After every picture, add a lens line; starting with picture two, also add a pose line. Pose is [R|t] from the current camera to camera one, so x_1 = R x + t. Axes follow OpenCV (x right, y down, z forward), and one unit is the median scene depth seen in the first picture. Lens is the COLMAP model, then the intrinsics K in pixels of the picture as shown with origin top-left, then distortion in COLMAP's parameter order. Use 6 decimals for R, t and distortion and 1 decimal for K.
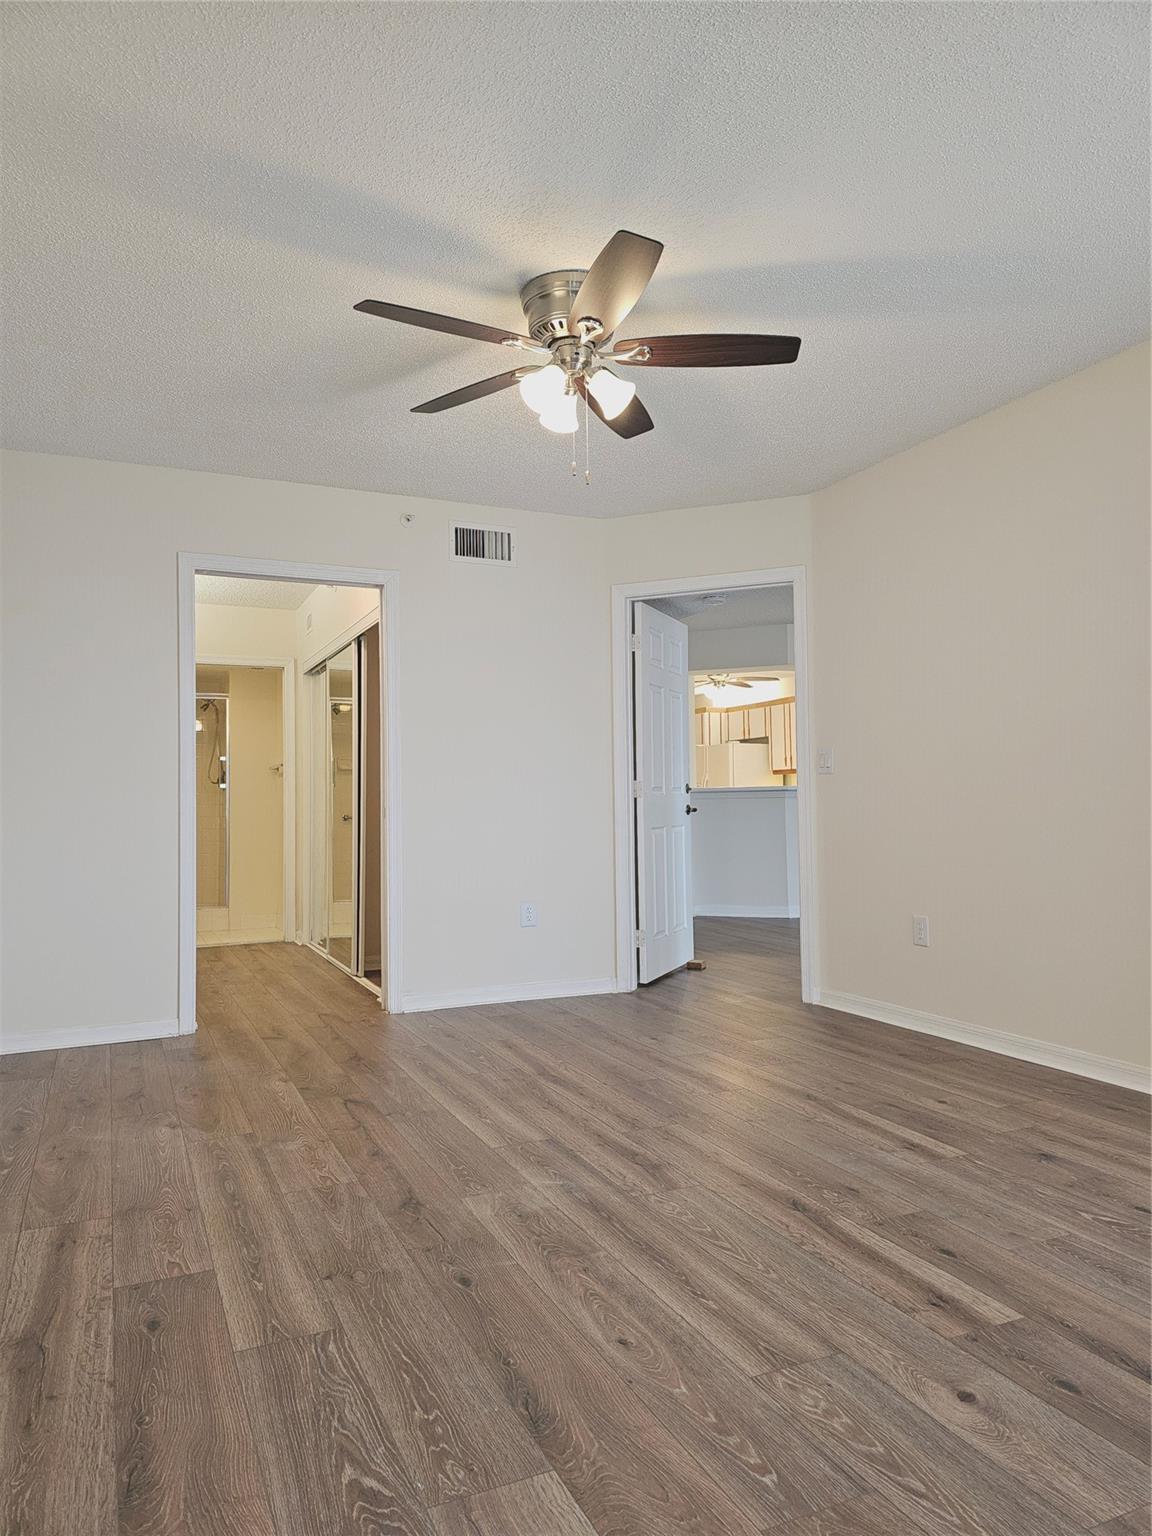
lens RADIAL K [[1038.4, 0, 576.8], [0, 1038.4, 765.5], [0, 0, 1]] dist [0.040471, -0.002070]
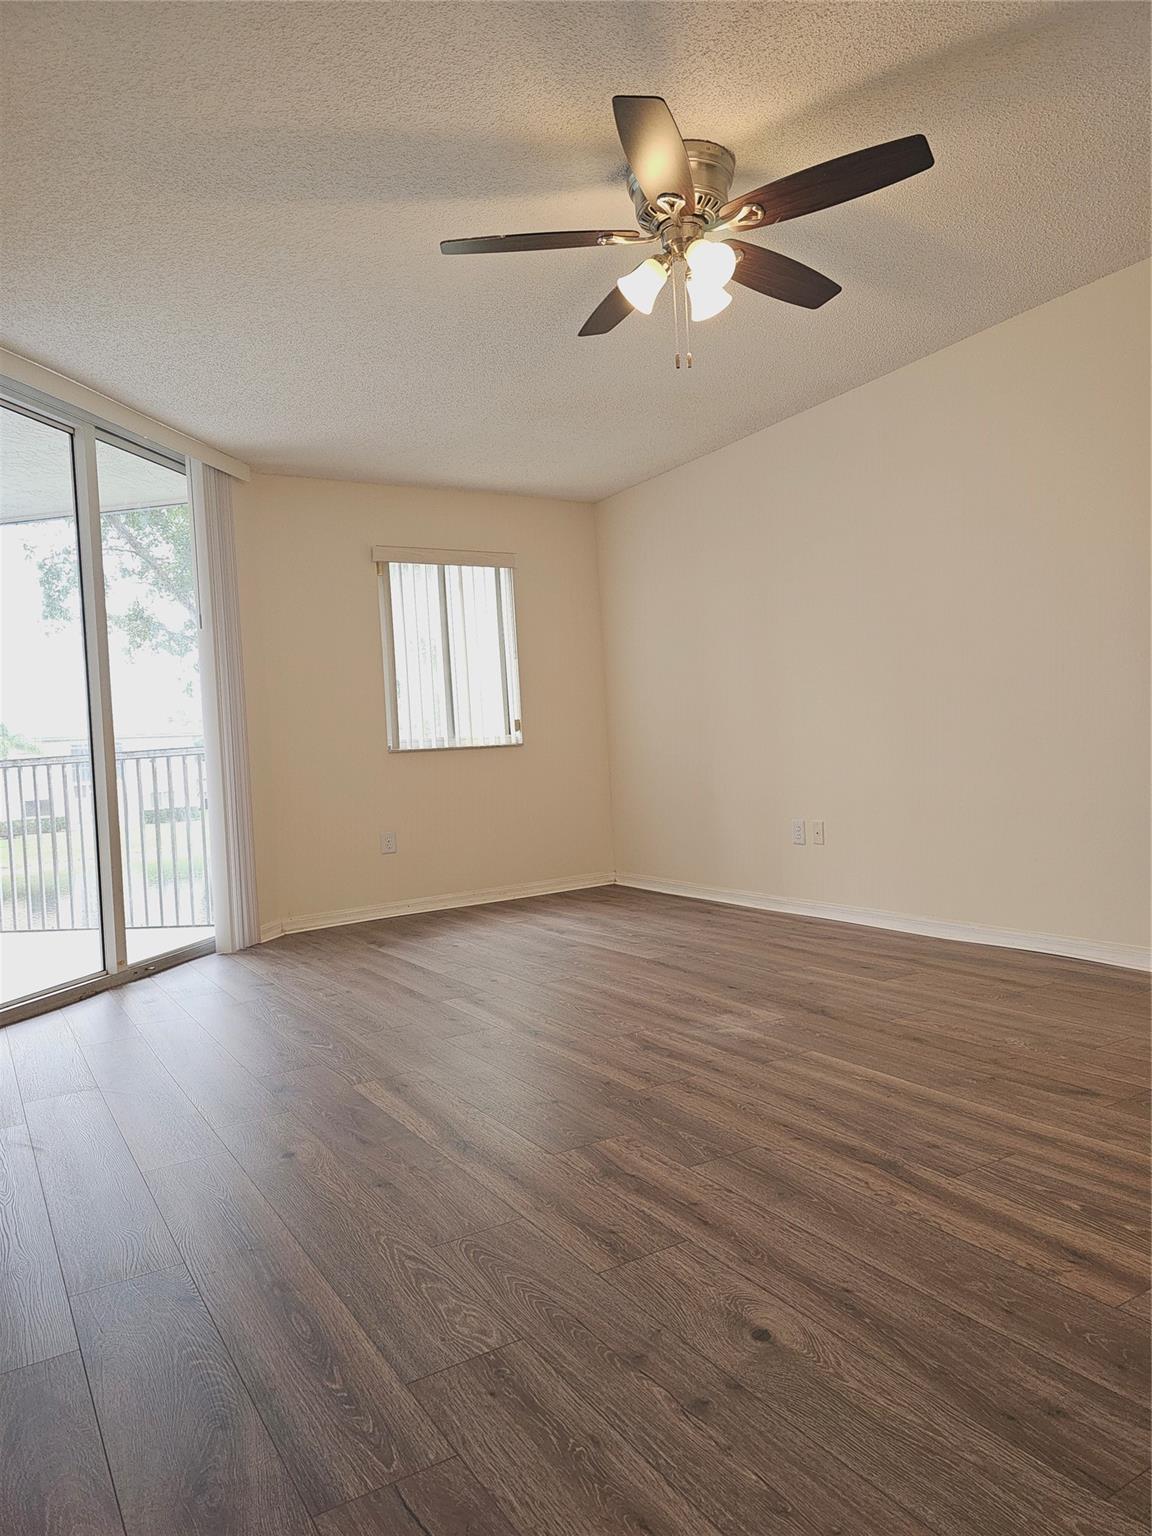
lens RADIAL K [[1038.4, 0, 575.9], [0, 1038.4, 768.7], [0, 0, 1]] dist [0.040471, -0.002070]
pose [[-0.990531, 0.073615, -0.115881, 0.227995], [0.076014, 0.996972, -0.016417, 0.085243], [0.114321, -0.025070, -0.993127, 1.854342]]
